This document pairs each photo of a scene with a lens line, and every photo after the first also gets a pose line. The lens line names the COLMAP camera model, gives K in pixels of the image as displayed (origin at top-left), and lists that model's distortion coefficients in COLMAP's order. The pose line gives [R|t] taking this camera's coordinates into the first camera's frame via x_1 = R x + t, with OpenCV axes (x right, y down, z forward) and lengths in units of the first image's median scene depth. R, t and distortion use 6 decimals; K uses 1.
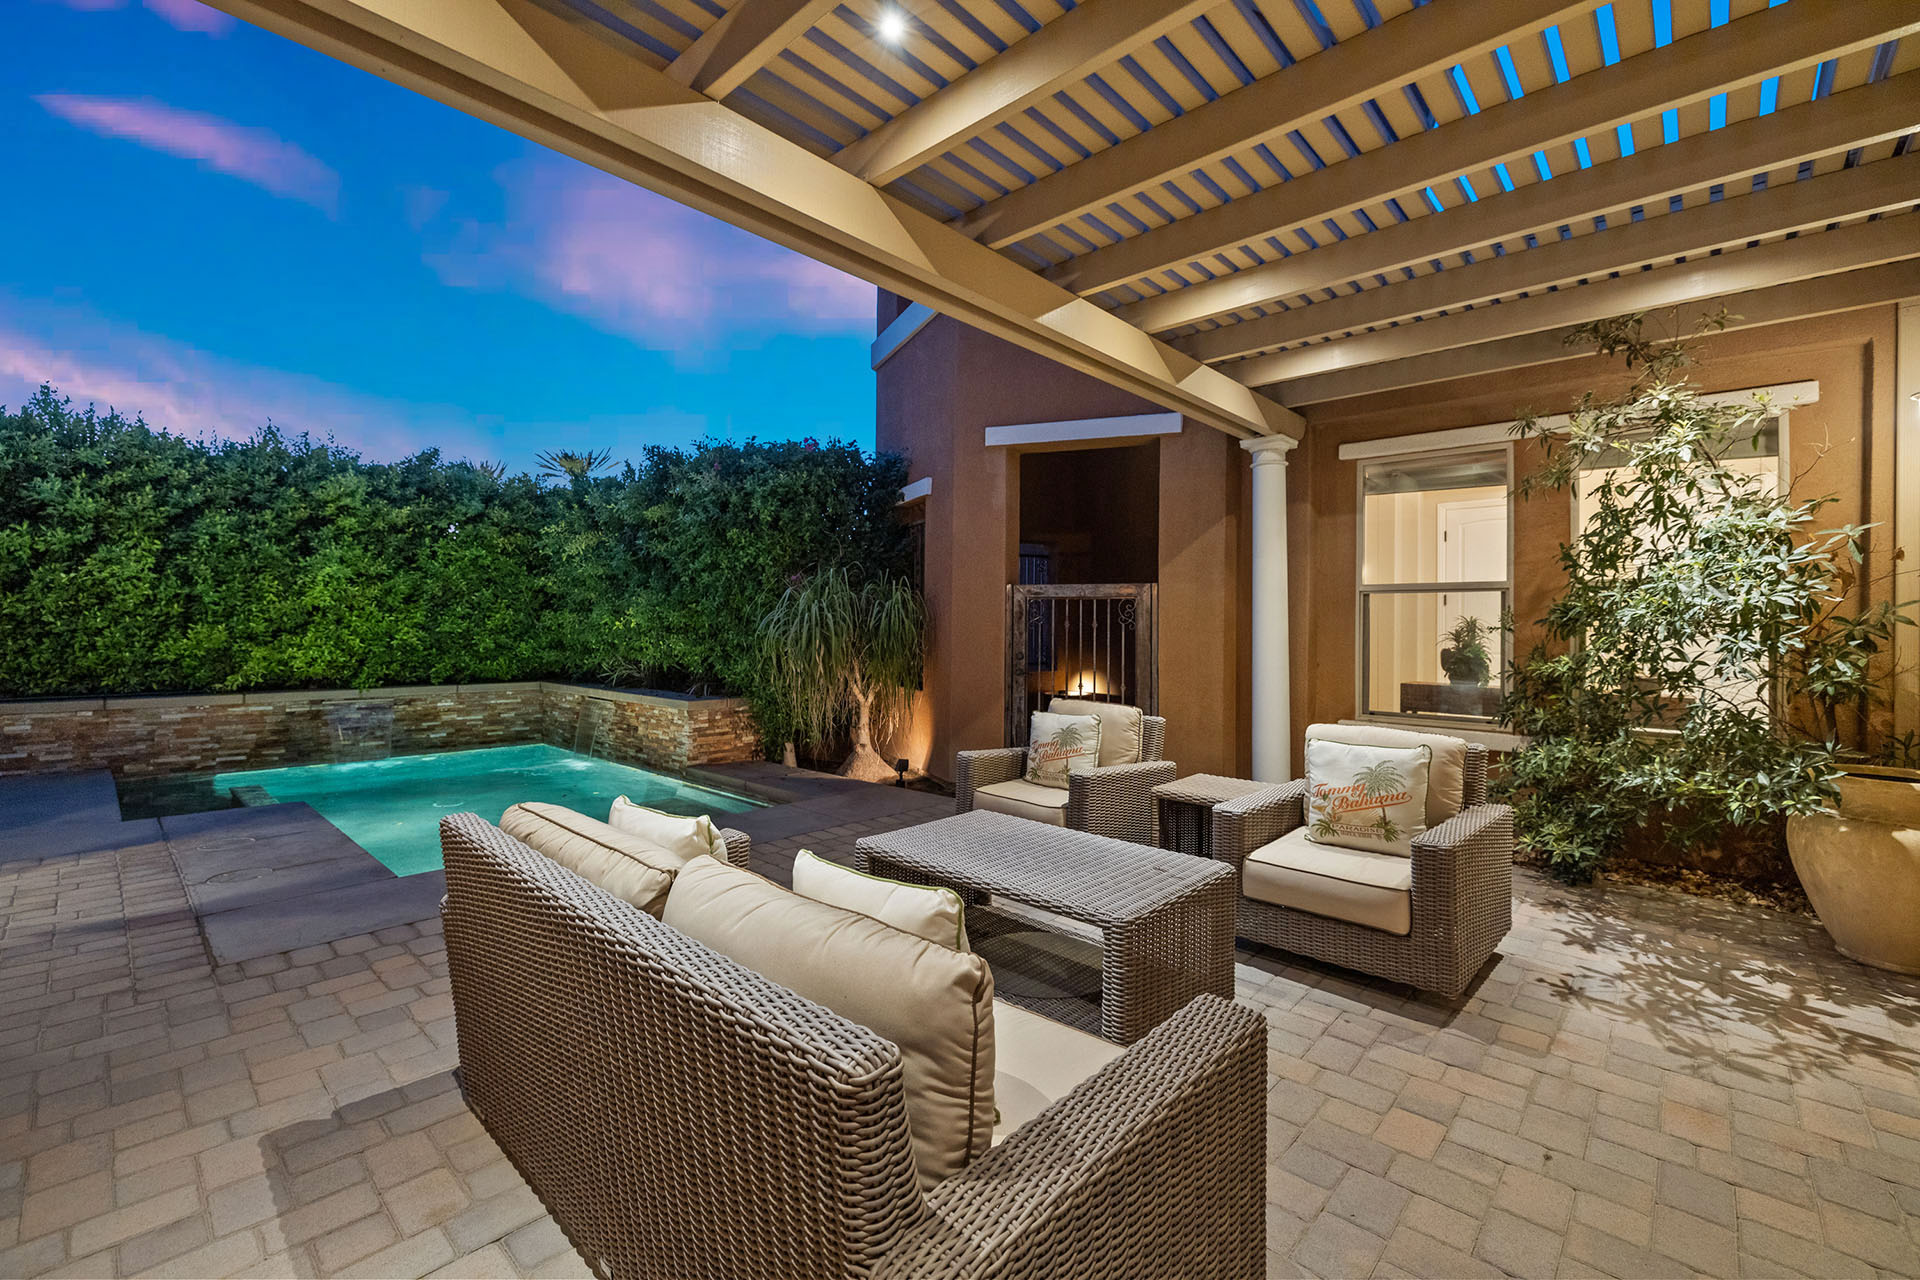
lens RADIAL K [[800.9, 0, 952.5], [0, 800.9, 631.1], [0, 0, 1]] dist [0.000111, 0.000180]
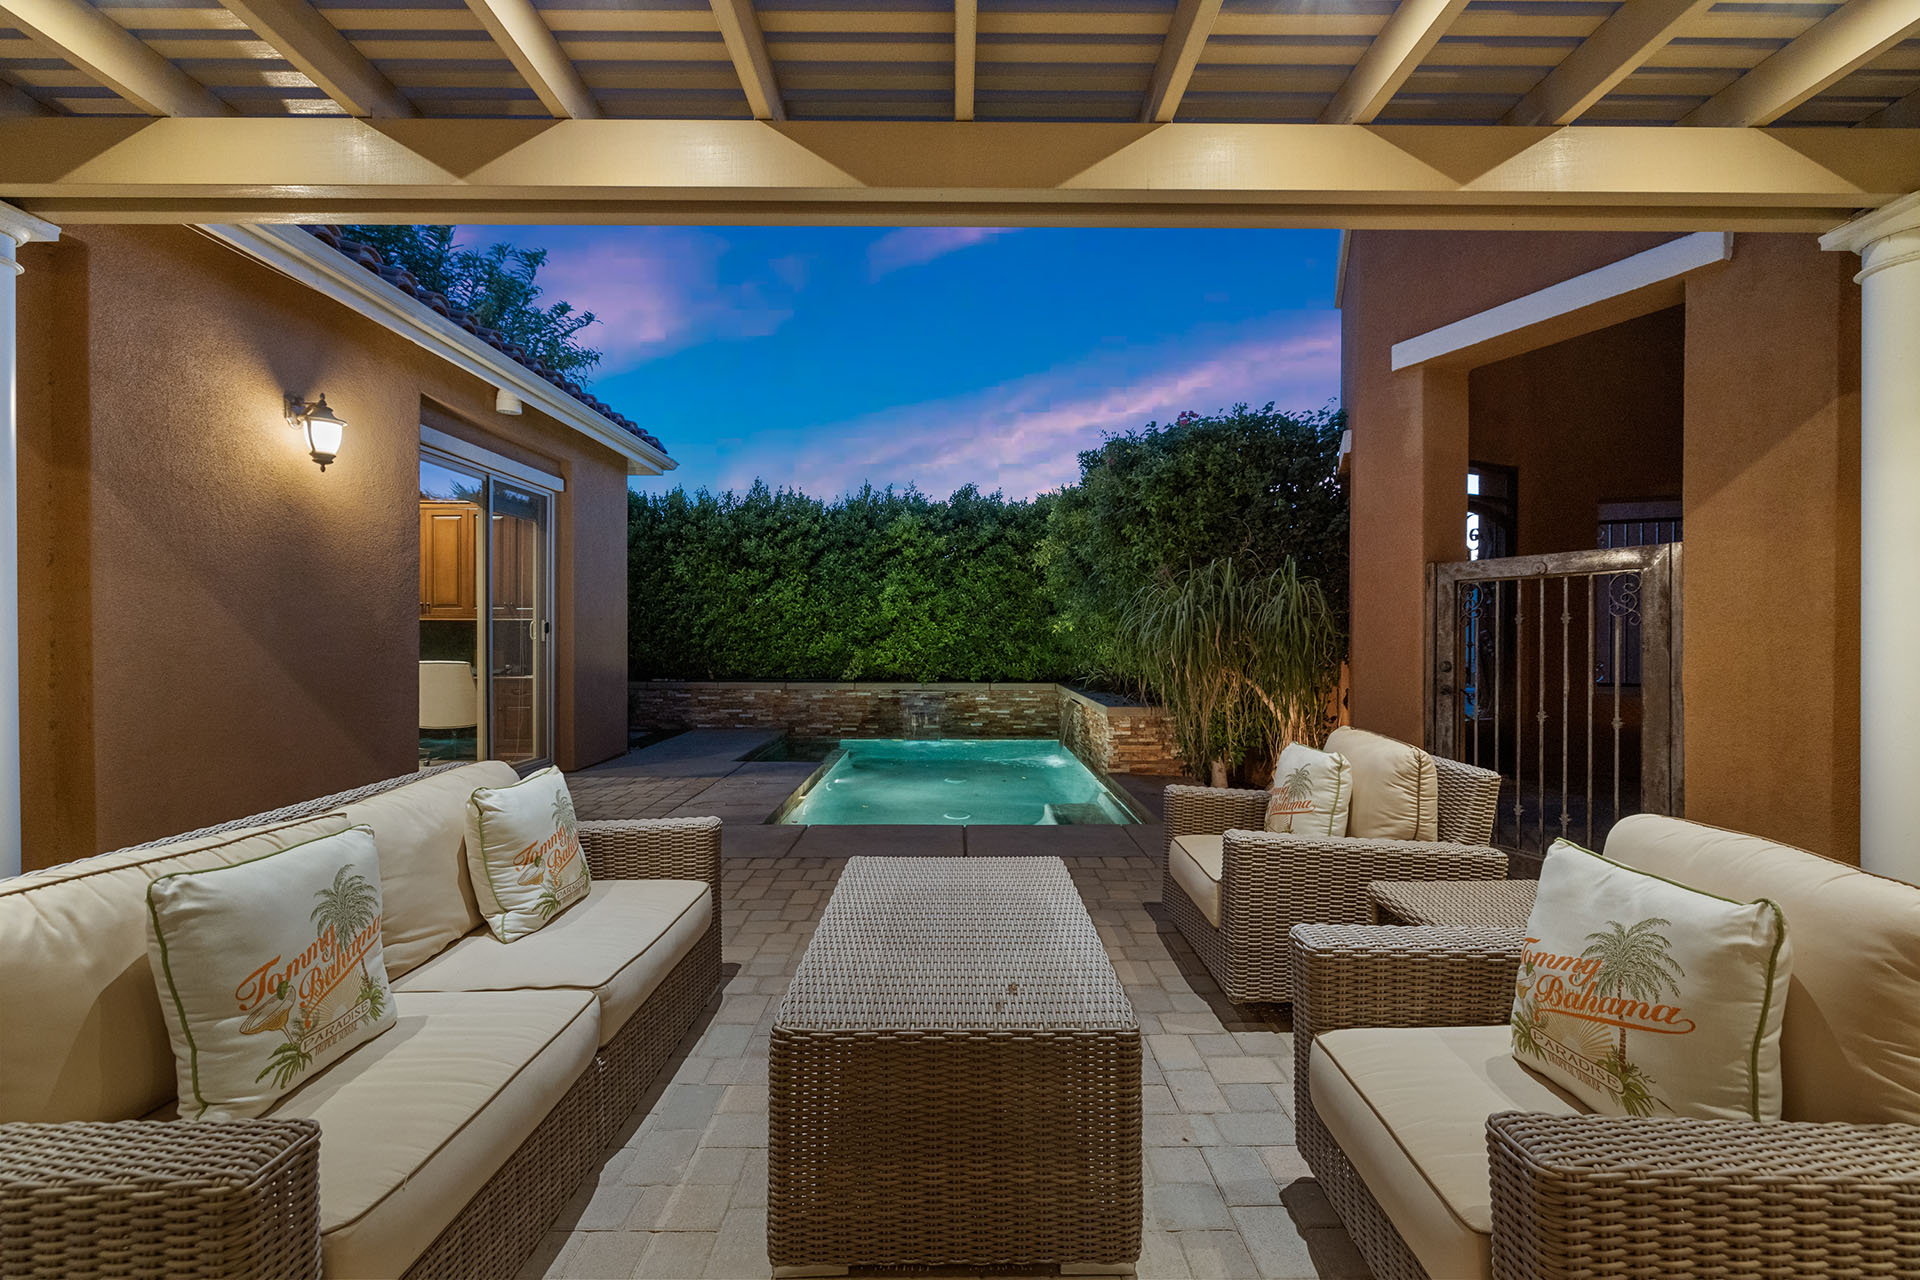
lens RADIAL K [[800.9, 0, 960.8], [0, 800.9, 643.4], [0, 0, 1]] dist [0.000111, 0.000180]
pose [[0.687336, 0.001904, -0.726337, 0.247673], [-0.001326, 0.999998, 0.001367, 0.009095], [0.726338, 0.000023, 0.687337, 0.192741]]
